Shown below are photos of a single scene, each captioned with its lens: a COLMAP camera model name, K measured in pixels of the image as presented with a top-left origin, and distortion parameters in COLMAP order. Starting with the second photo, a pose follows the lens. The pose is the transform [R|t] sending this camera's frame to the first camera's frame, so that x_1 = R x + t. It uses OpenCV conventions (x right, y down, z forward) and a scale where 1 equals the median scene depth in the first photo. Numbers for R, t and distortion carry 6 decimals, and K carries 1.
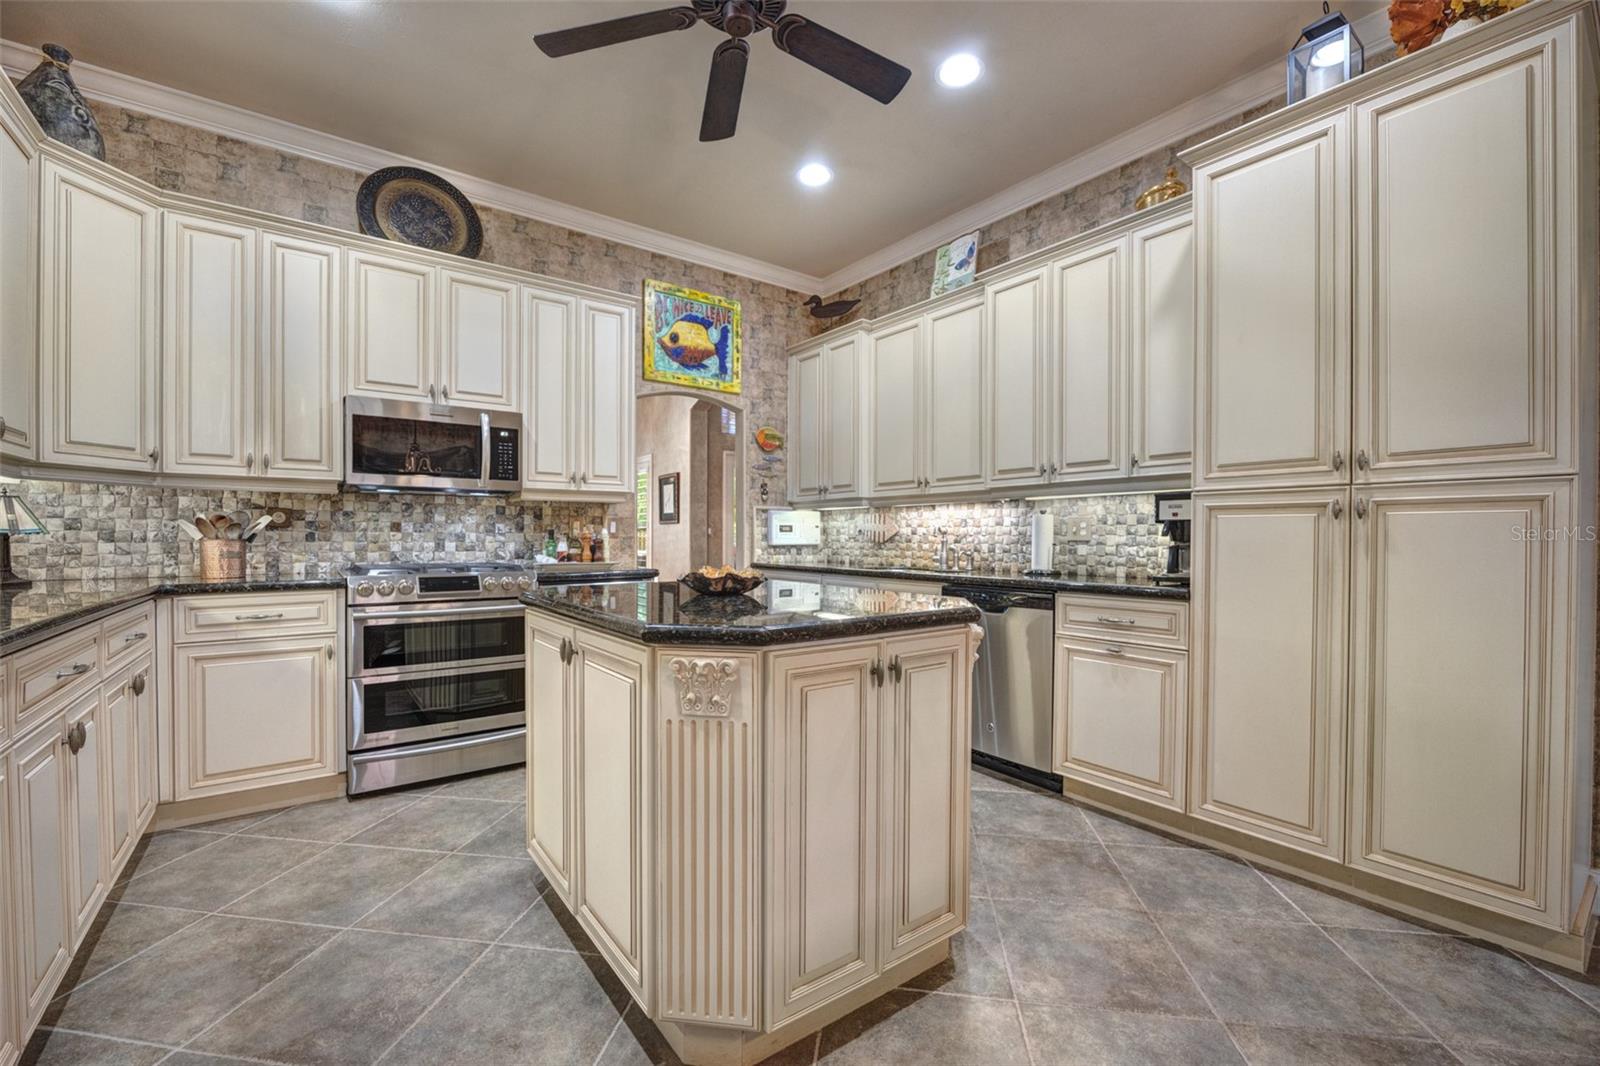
lens RADIAL K [[669.8, 0, 795.4], [0, 669.8, 538.4], [0, 0, 1]] dist [-0.013023, -0.000031]
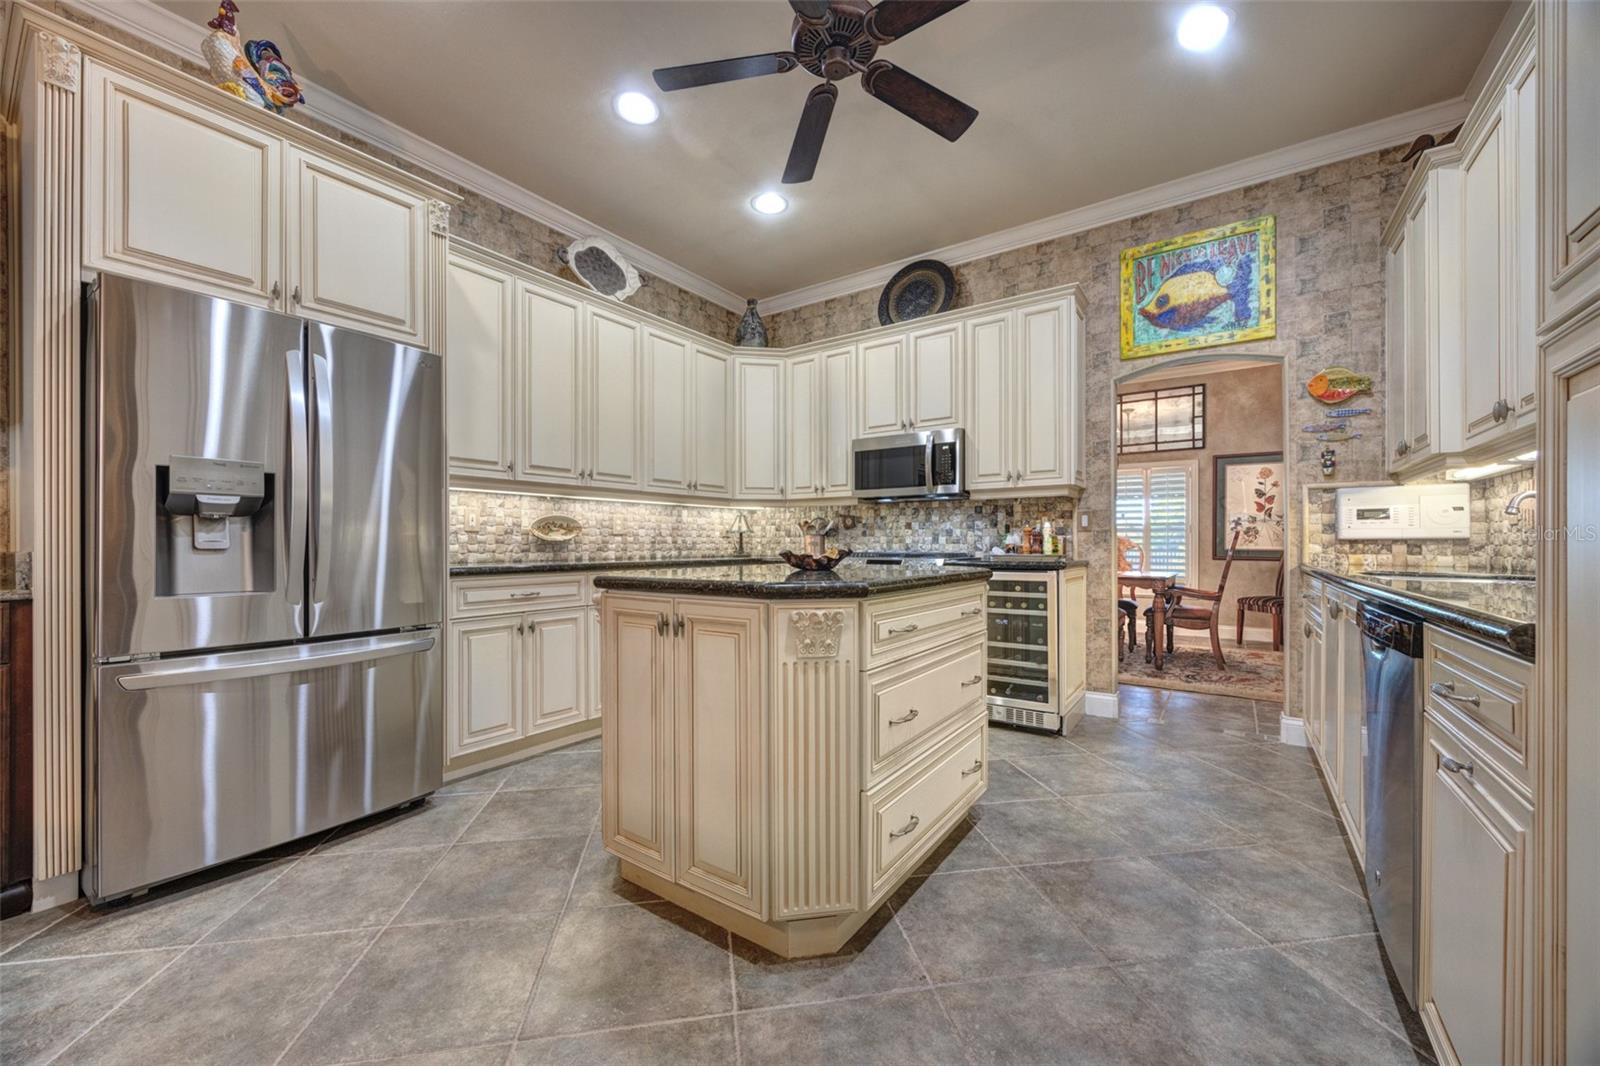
lens RADIAL K [[611.7, 0, 793.7], [0, 611.7, 541.4], [0, 0, 1]] dist [-0.003159, 0.000558]
pose [[0.306607, -0.005752, -0.951819, 0.532893], [-0.001776, 0.999977, -0.006615, 0.023960], [0.951835, 0.003719, 0.306590, 0.374753]]
